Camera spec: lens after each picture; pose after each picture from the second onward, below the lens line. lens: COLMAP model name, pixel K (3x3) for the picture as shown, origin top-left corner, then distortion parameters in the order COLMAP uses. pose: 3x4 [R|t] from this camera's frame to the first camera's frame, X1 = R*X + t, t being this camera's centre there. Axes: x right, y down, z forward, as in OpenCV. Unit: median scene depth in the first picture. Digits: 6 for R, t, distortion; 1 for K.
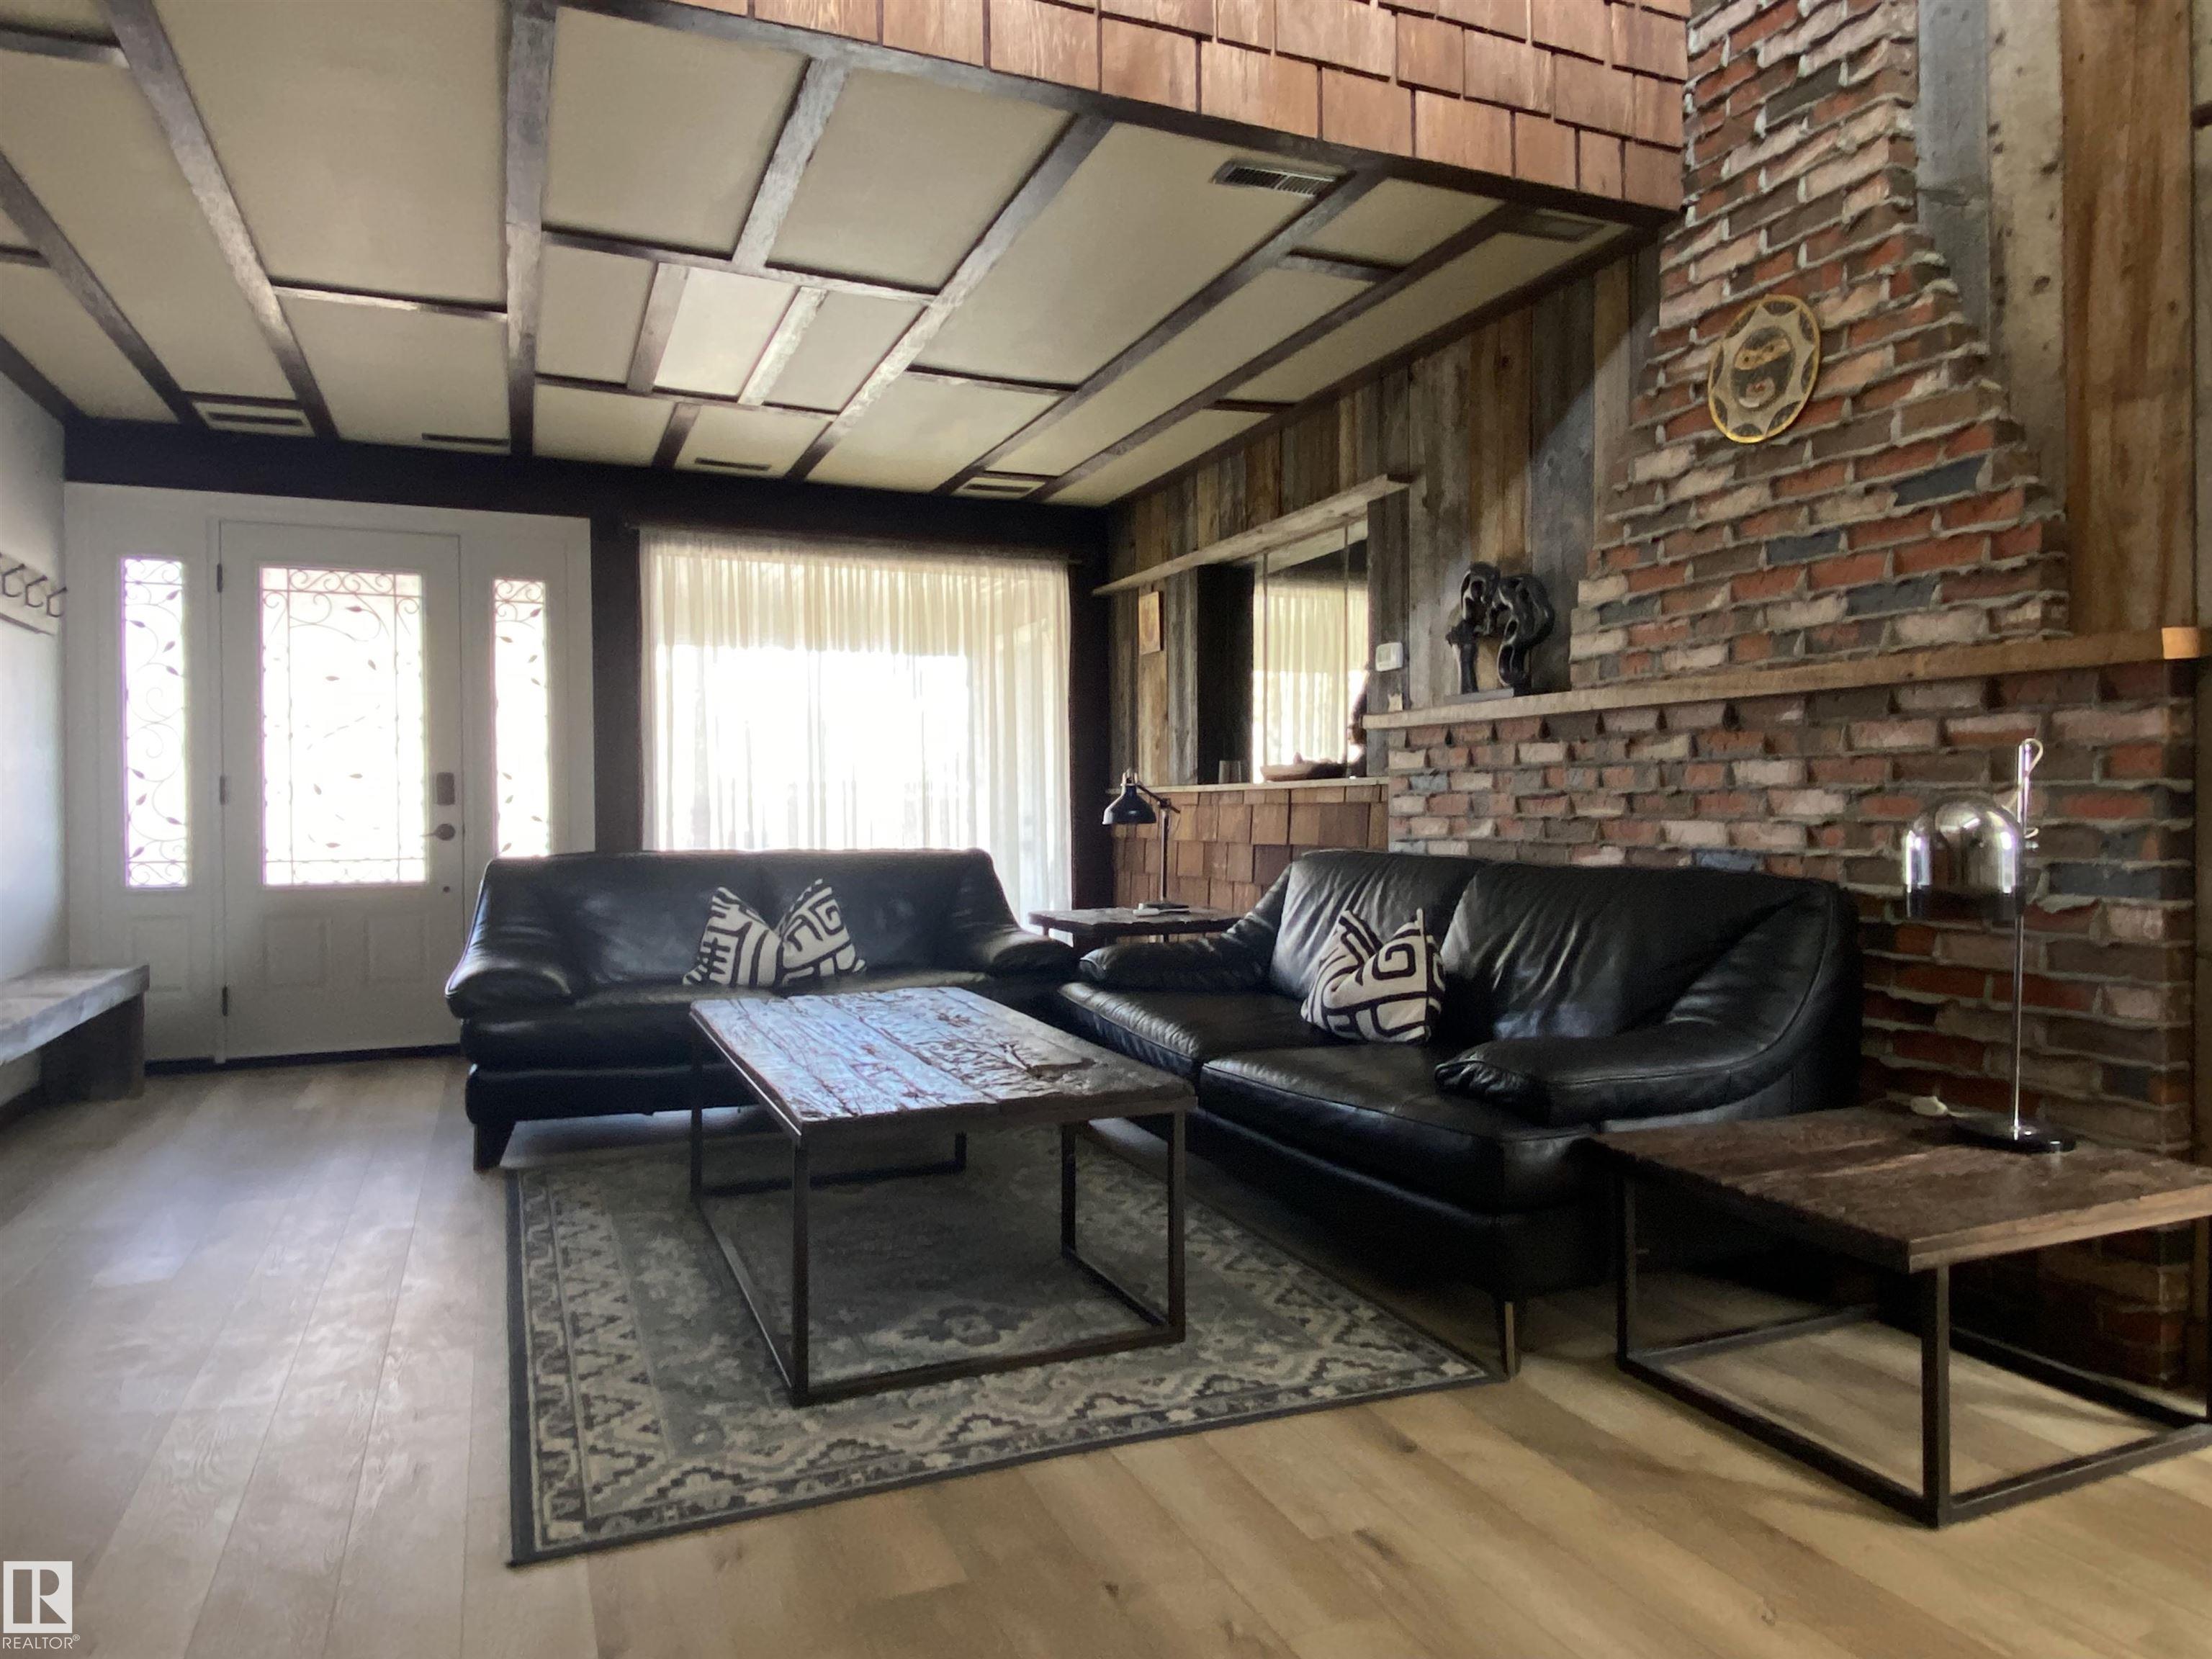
lens RADIAL K [[1452.4, 0, 1060.7], [0, 1452.4, 827.9], [0, 0, 1]] dist [0.066868, 0.000028]
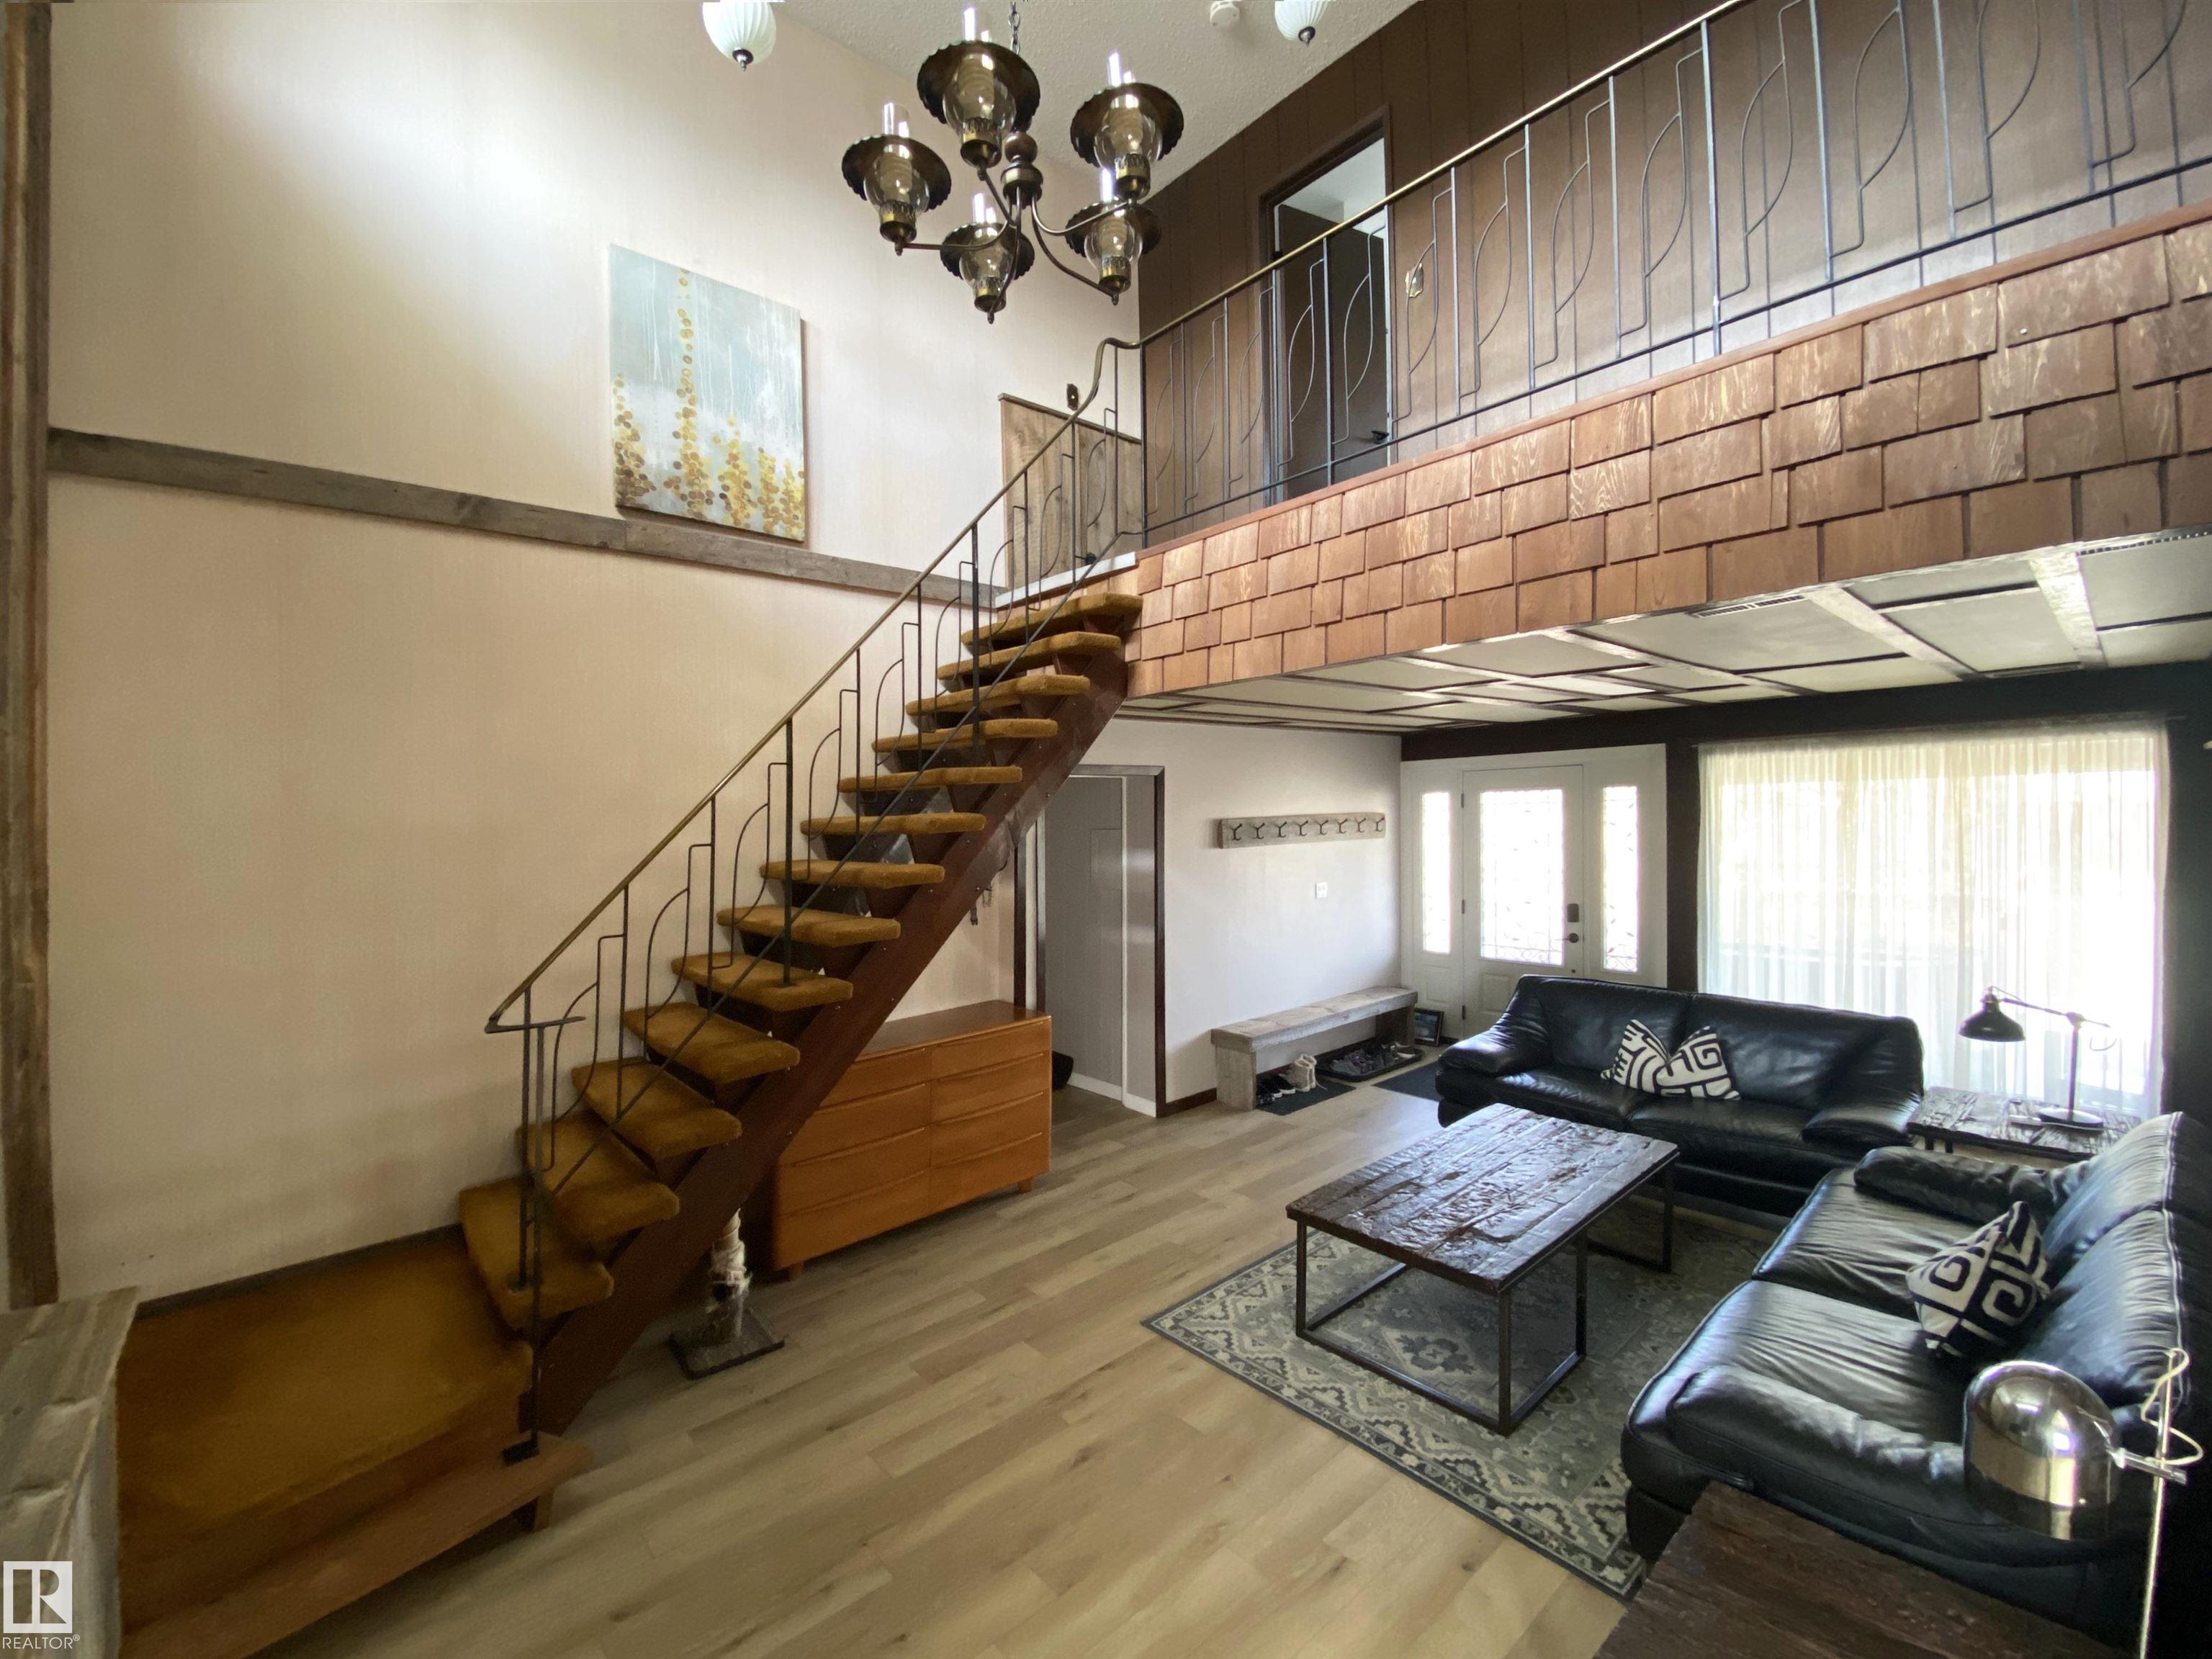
lens RADIAL K [[915.5, 0, 1106.0], [0, 915.5, 829.5], [0, 0, 1]] dist [-0.002105, -0.000514]
pose [[0.344189, 0.024006, -0.938593, 0.635520], [0.003236, 0.999637, 0.026753, -0.249677], [0.938895, -0.012245, 0.343987, 0.199640]]
